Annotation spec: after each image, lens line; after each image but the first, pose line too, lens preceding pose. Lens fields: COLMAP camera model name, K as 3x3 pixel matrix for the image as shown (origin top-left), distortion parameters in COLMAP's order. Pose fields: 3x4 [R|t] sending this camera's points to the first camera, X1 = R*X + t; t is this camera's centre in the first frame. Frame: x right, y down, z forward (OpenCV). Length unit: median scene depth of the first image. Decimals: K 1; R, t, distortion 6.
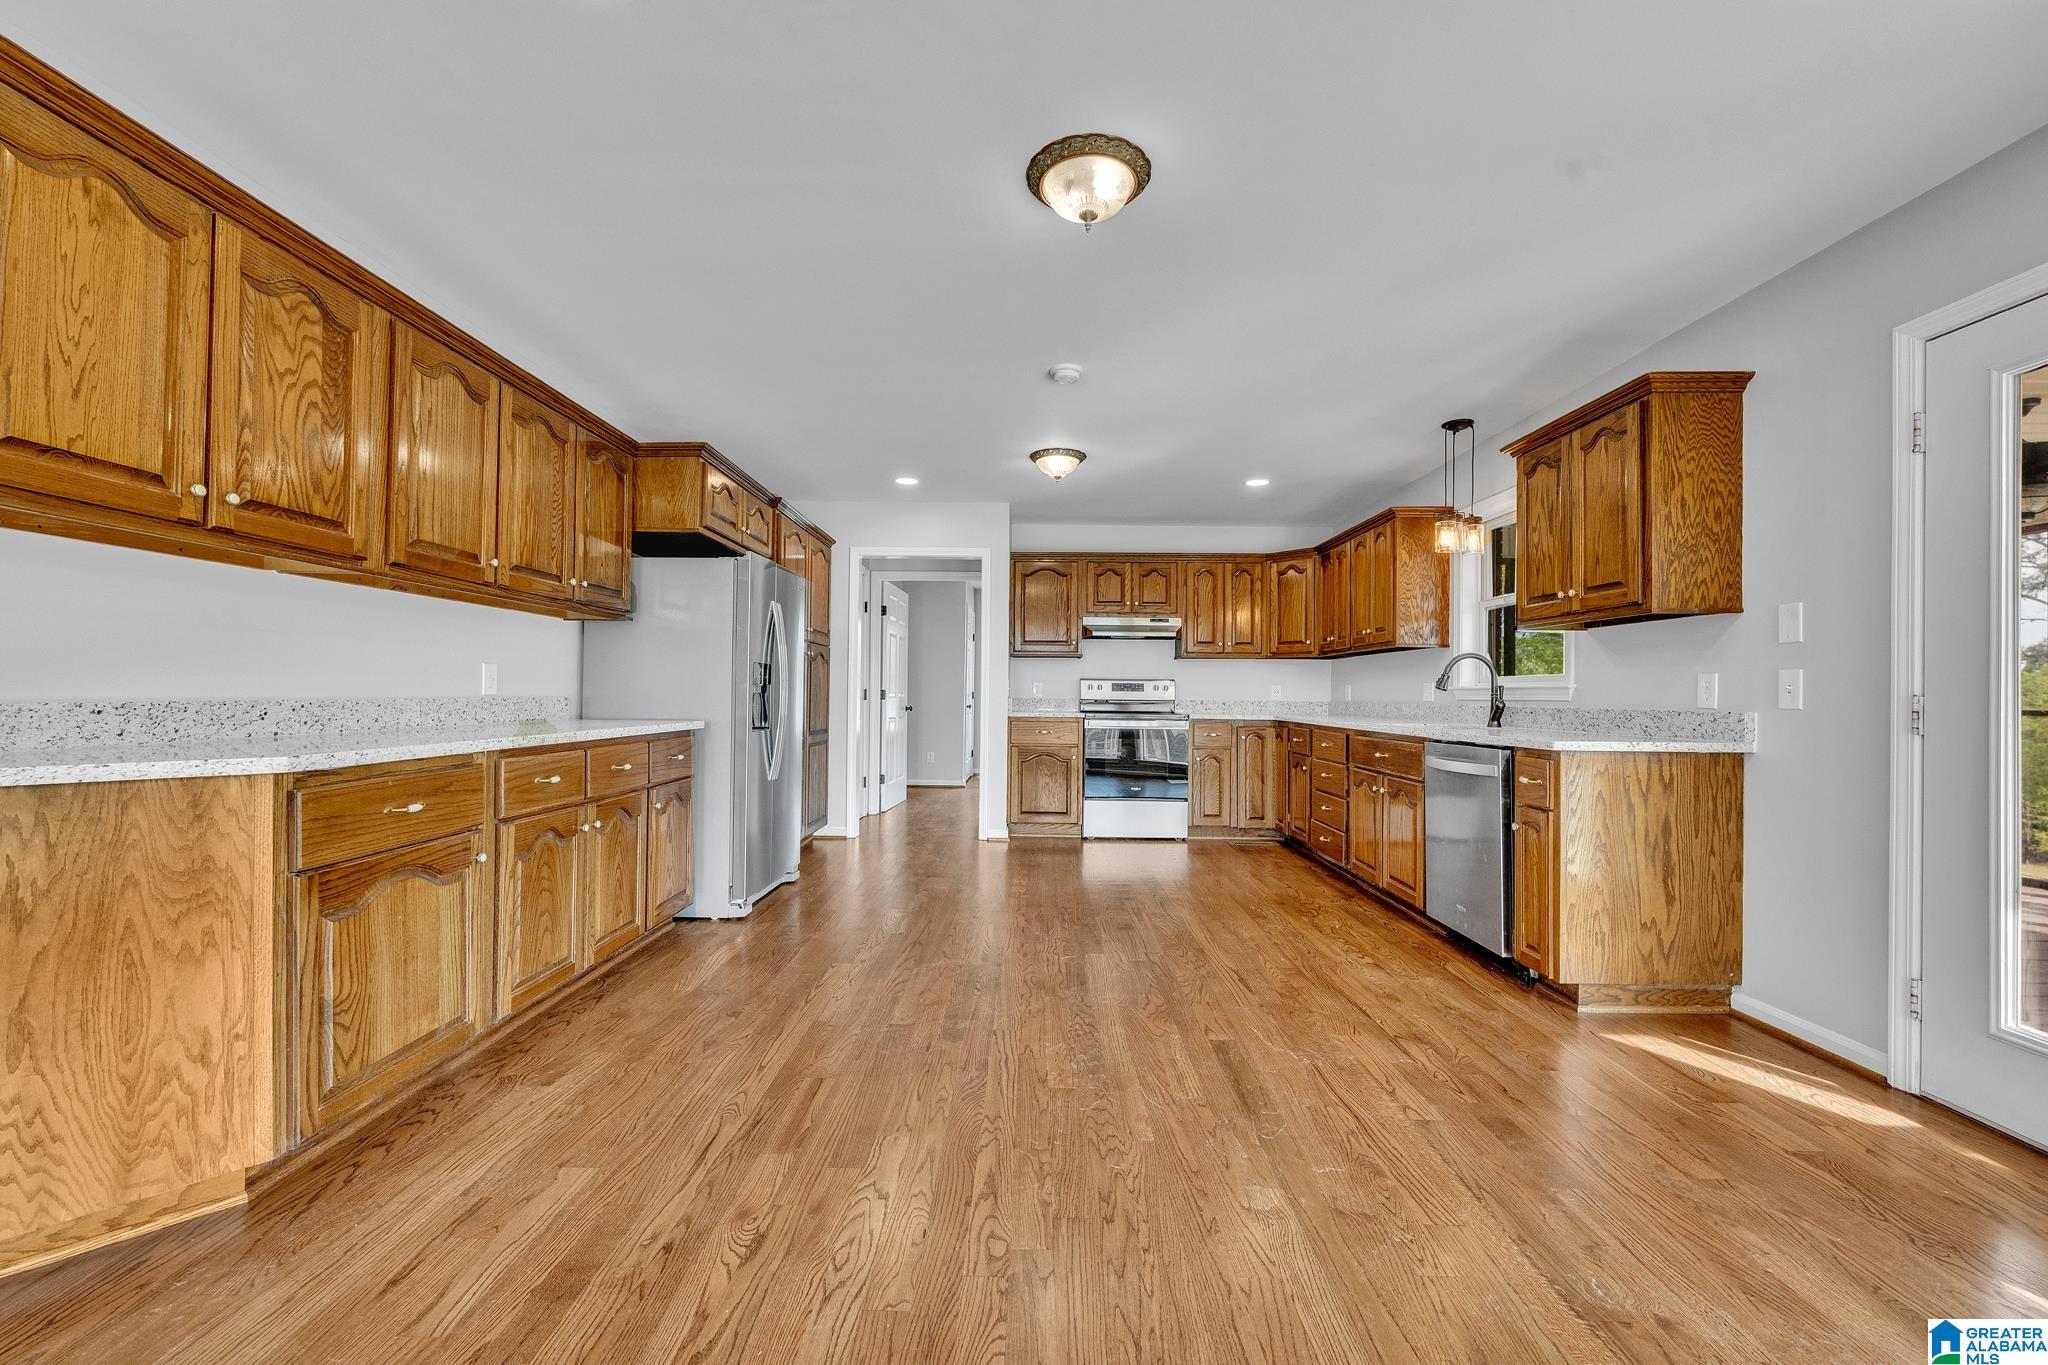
lens RADIAL K [[807.7, 0, 1025.2], [0, 807.7, 691.3], [0, 0, 1]] dist [0.000448, -0.000594]
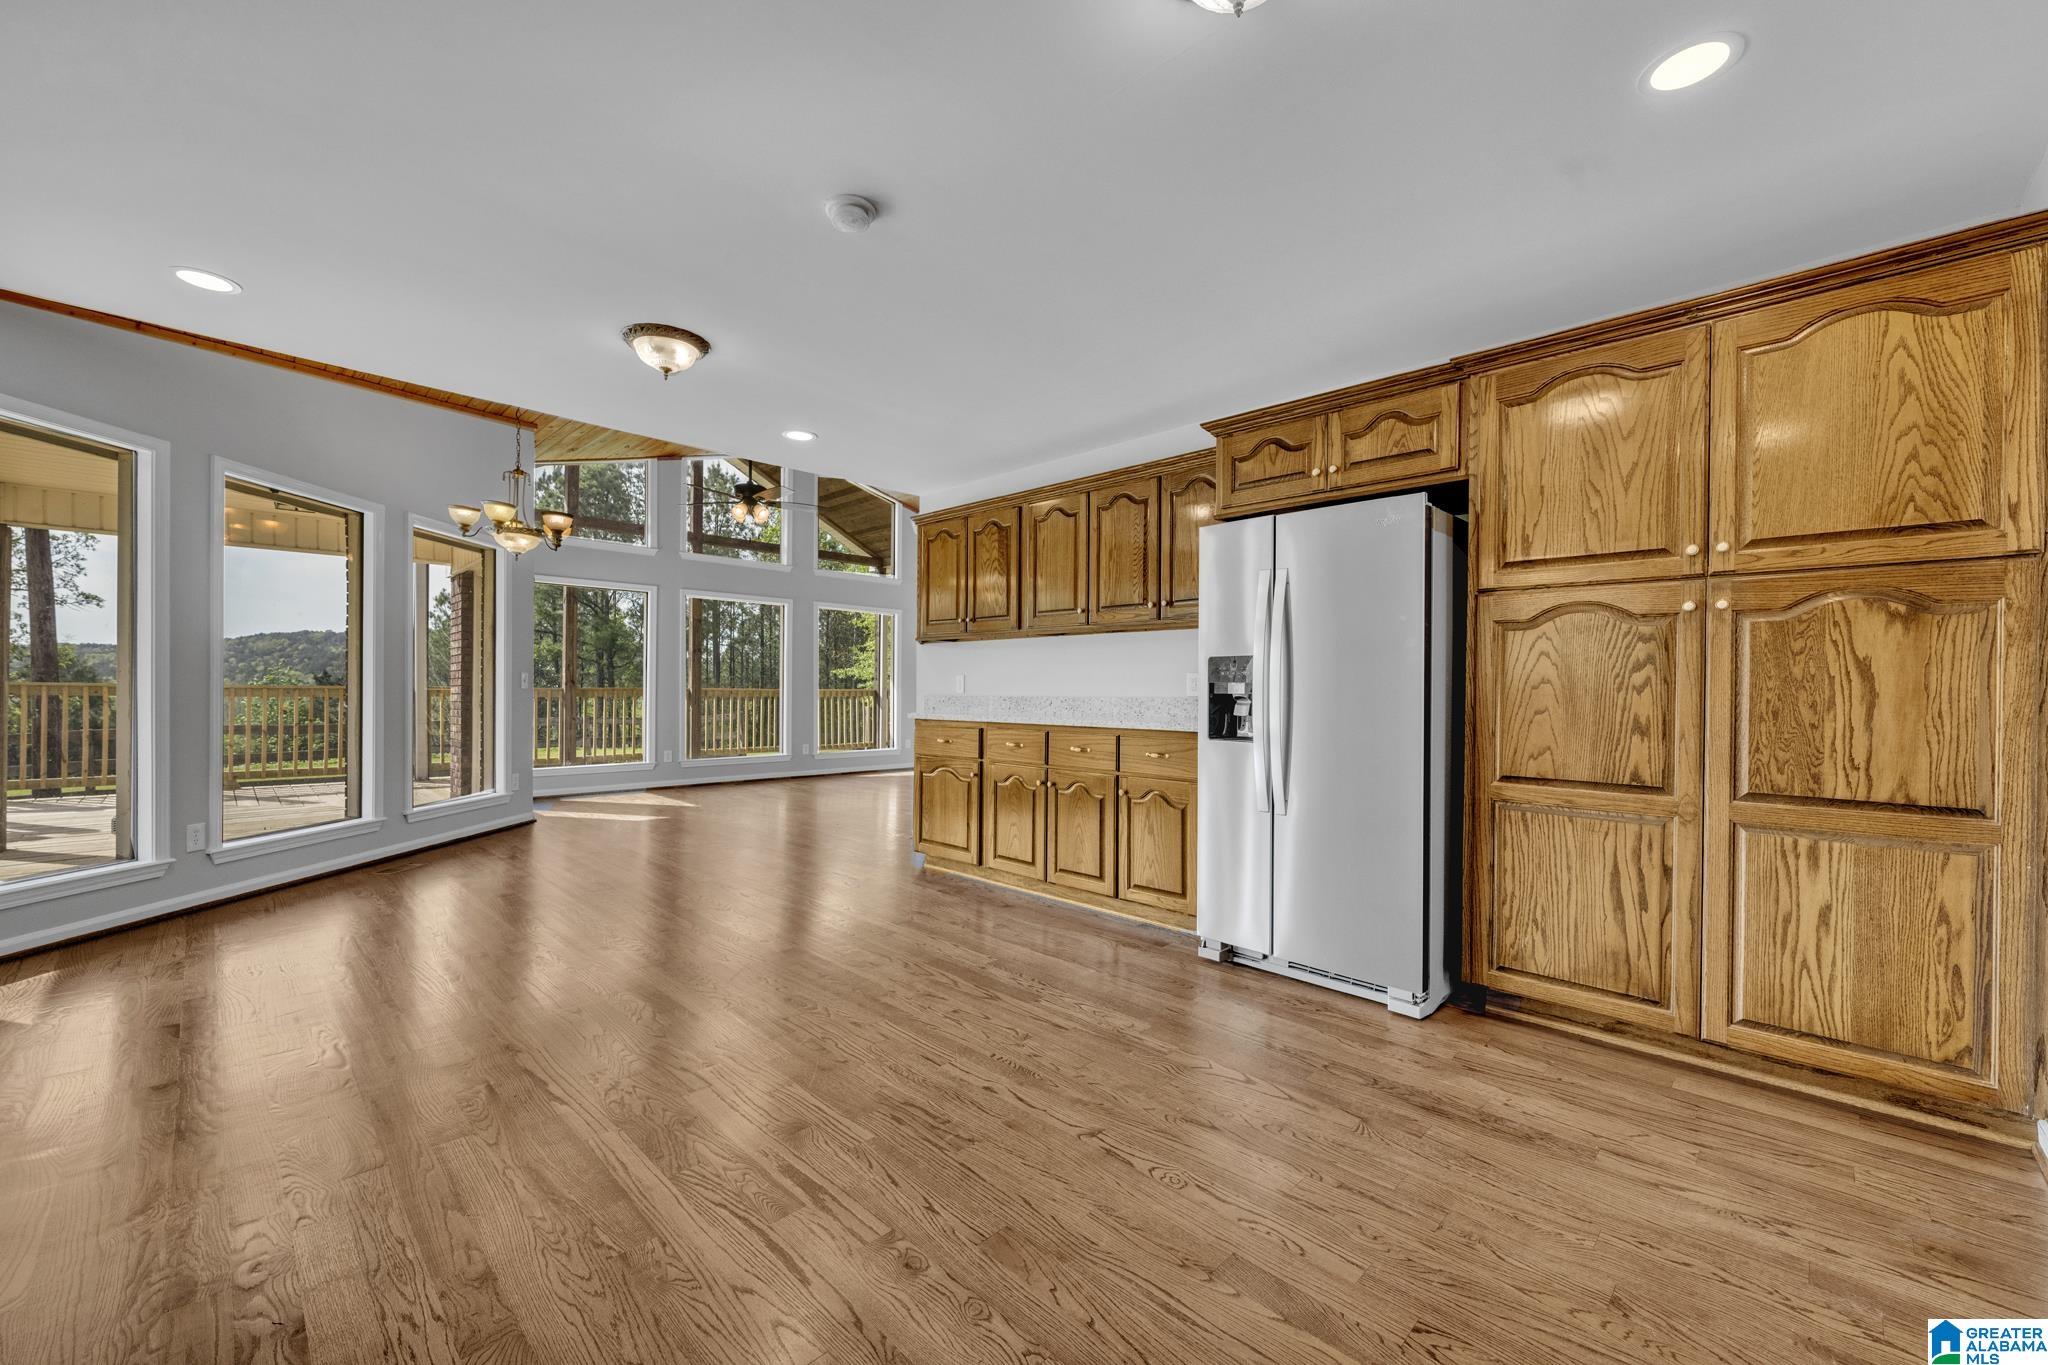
lens RADIAL K [[807.7, 0, 1025.2], [0, 807.7, 691.3], [0, 0, 1]] dist [0.000448, -0.000594]
pose [[-0.689808, -0.017398, -0.723783, 0.506076], [-0.014687, 0.999842, -0.010036, 0.013938], [0.723843, 0.003708, -0.689955, 1.836839]]
